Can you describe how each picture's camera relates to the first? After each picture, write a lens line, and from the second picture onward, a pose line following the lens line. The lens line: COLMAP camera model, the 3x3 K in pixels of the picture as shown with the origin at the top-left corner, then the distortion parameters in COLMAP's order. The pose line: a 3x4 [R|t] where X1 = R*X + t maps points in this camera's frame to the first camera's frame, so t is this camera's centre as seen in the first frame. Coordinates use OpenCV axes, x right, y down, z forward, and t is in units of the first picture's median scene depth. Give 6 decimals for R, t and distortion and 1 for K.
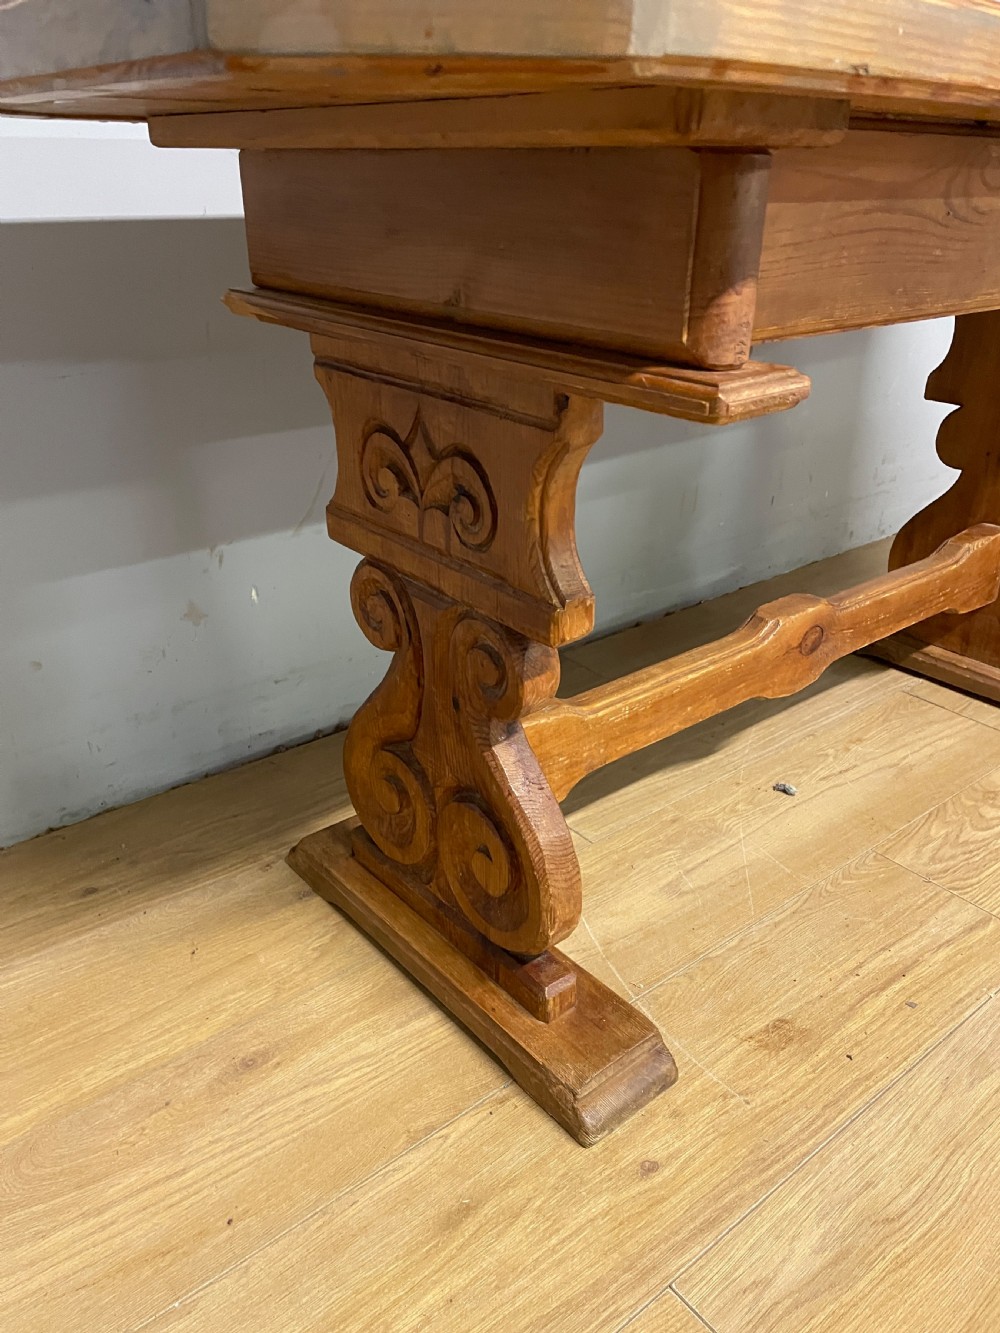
lens RADIAL K [[1009.2, 0, 500.5], [0, 1009.2, 683.6], [0, 0, 1]] dist [0.084940, -0.111606]
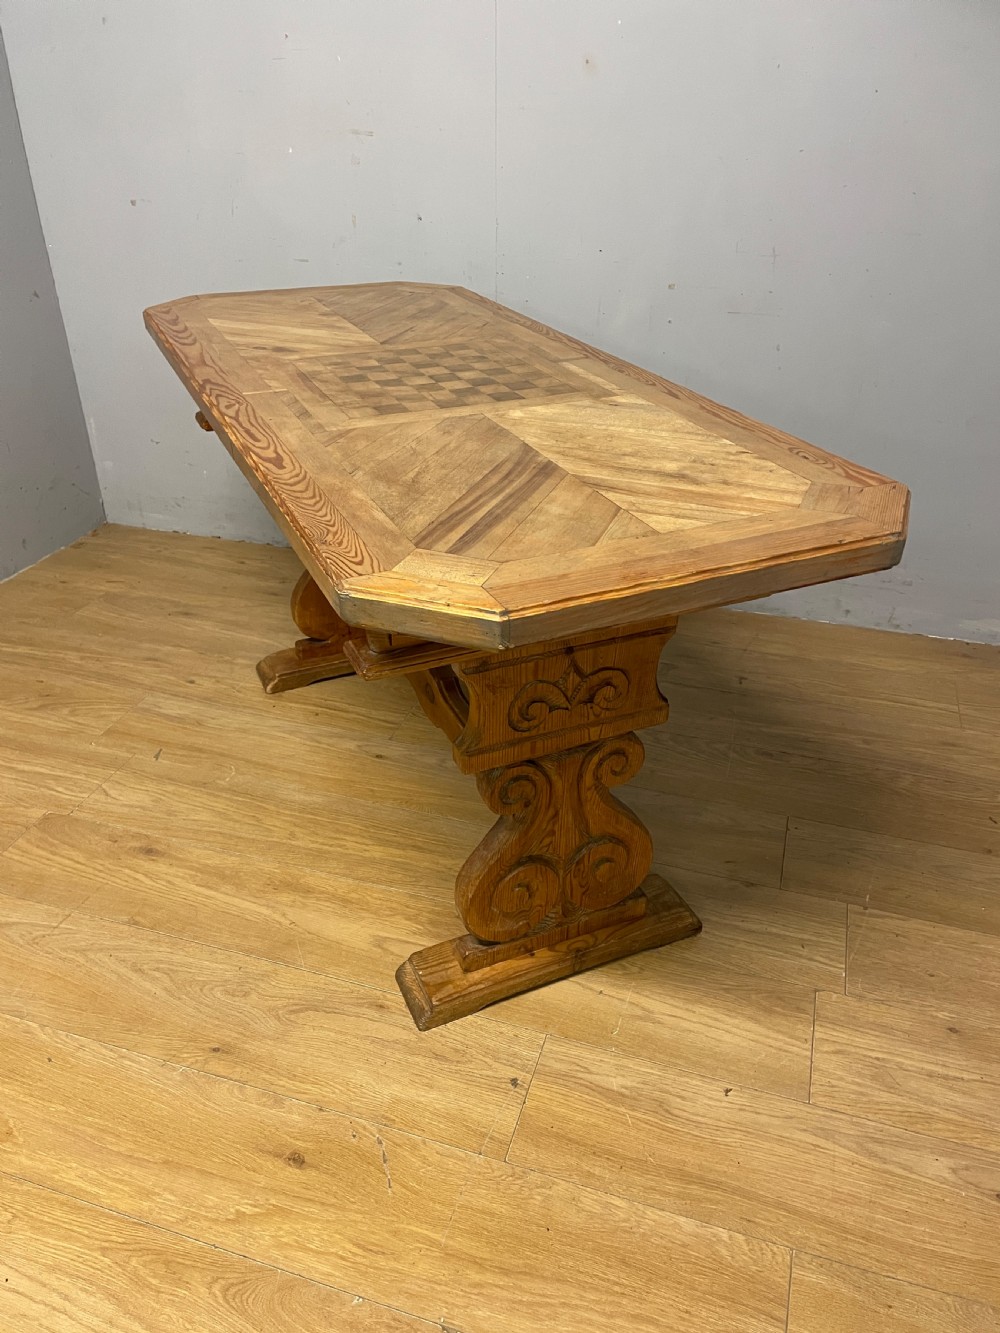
lens RADIAL K [[1009.2, 0, 488.5], [0, 1009.2, 681.1], [0, 0, 1]] dist [0.084940, -0.111606]
pose [[0.540525, 0.420547, -0.728679, 2.416840], [-0.377595, 0.895239, 0.236580, -0.465222], [0.751835, 0.147268, 0.642695, -0.181544]]
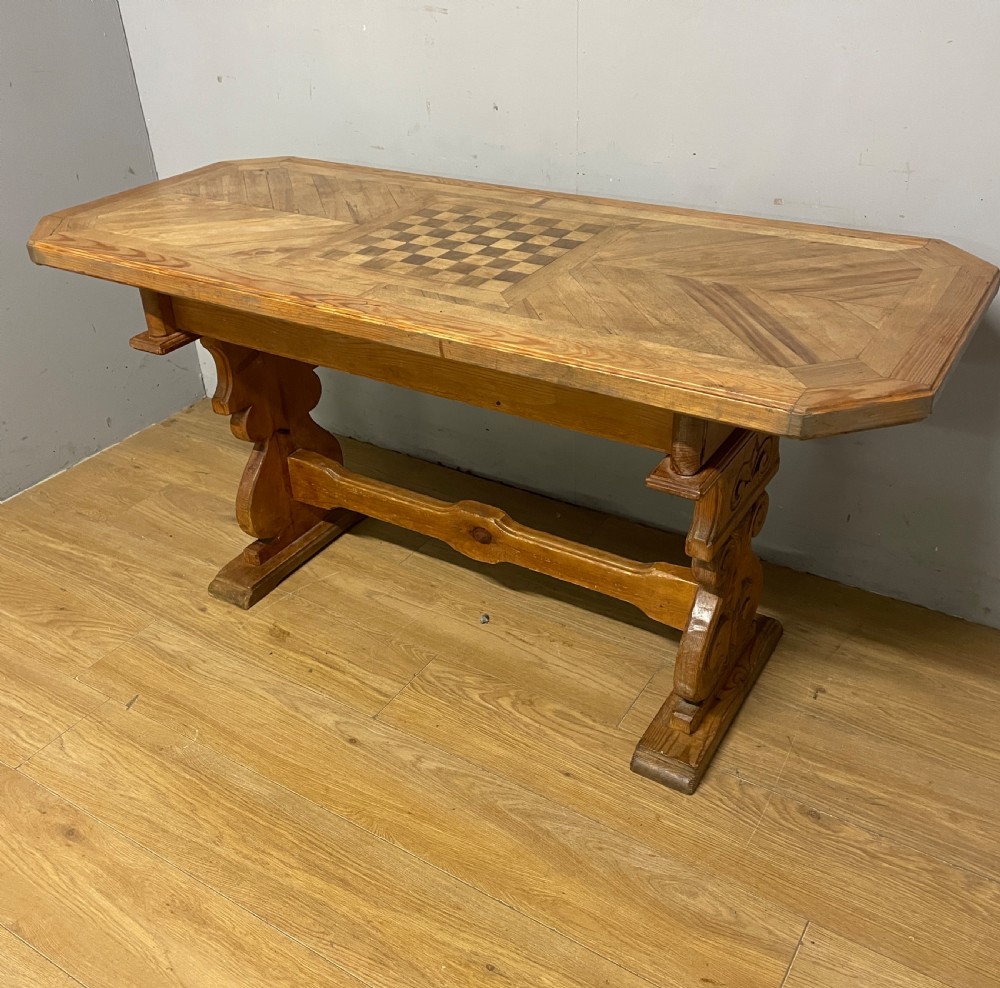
lens RADIAL K [[1008.5, 0, 490.9], [0, 1008.5, 519.5], [0, 0, 1]] dist [0.050353, 0.000000]
pose [[0.312447, 0.495567, -0.810426, 2.187982], [-0.396481, 0.843307, 0.362816, -0.893197], [0.863238, 0.207957, 0.459972, 0.348541]]
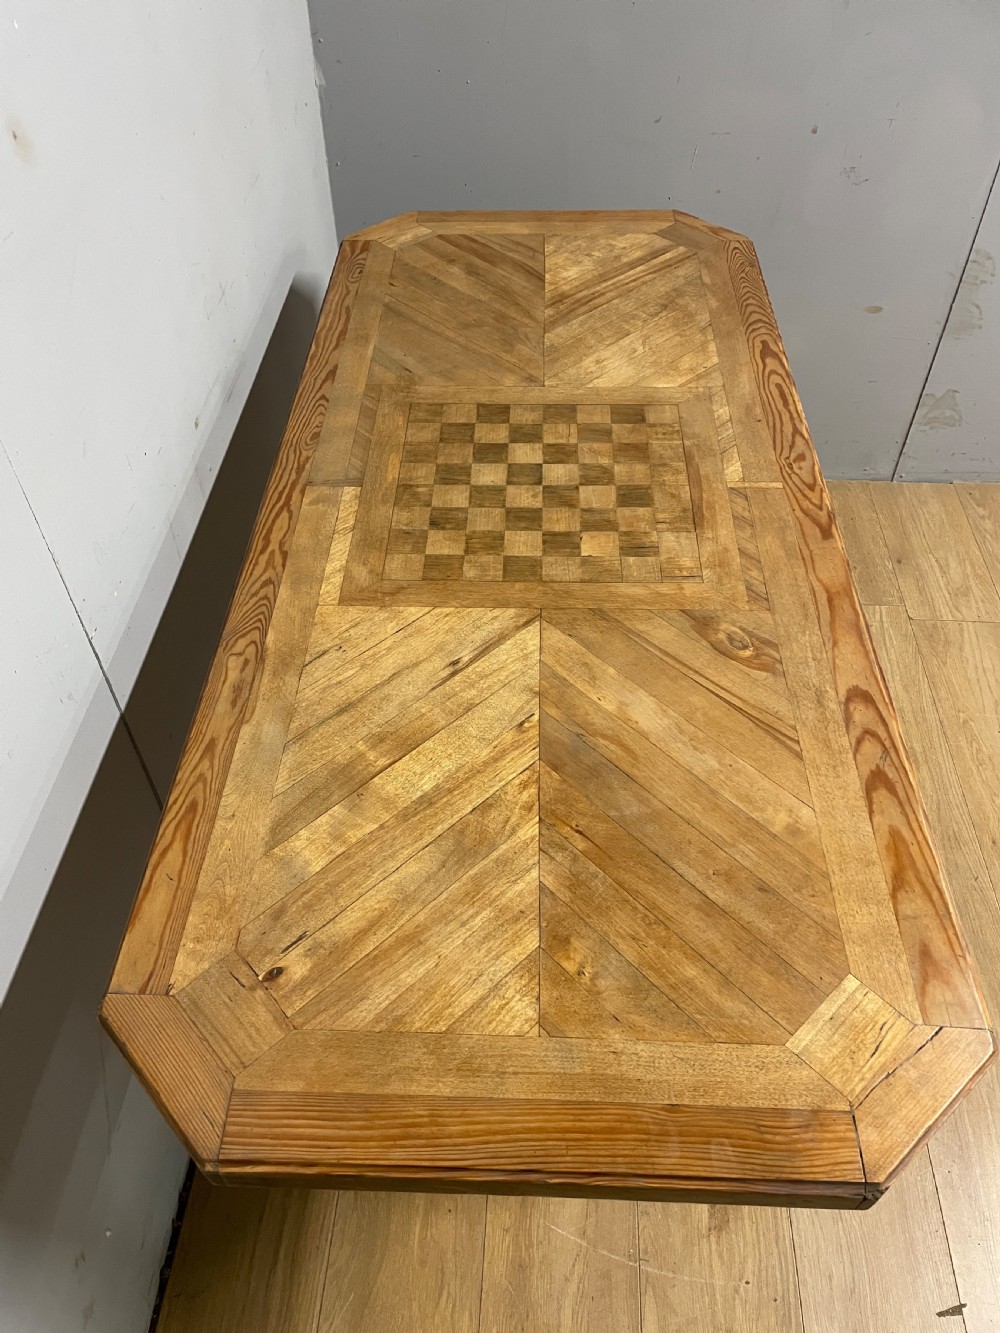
lens RADIAL K [[1009.2, 0, 492.7], [0, 1009.2, 673.8], [0, 0, 1]] dist [0.084940, -0.111606]
pose [[0.670854, -0.556104, 0.490615, -0.468435], [0.355033, 0.821668, 0.445884, -1.052342], [-0.651081, -0.124939, 0.748655, 0.049670]]
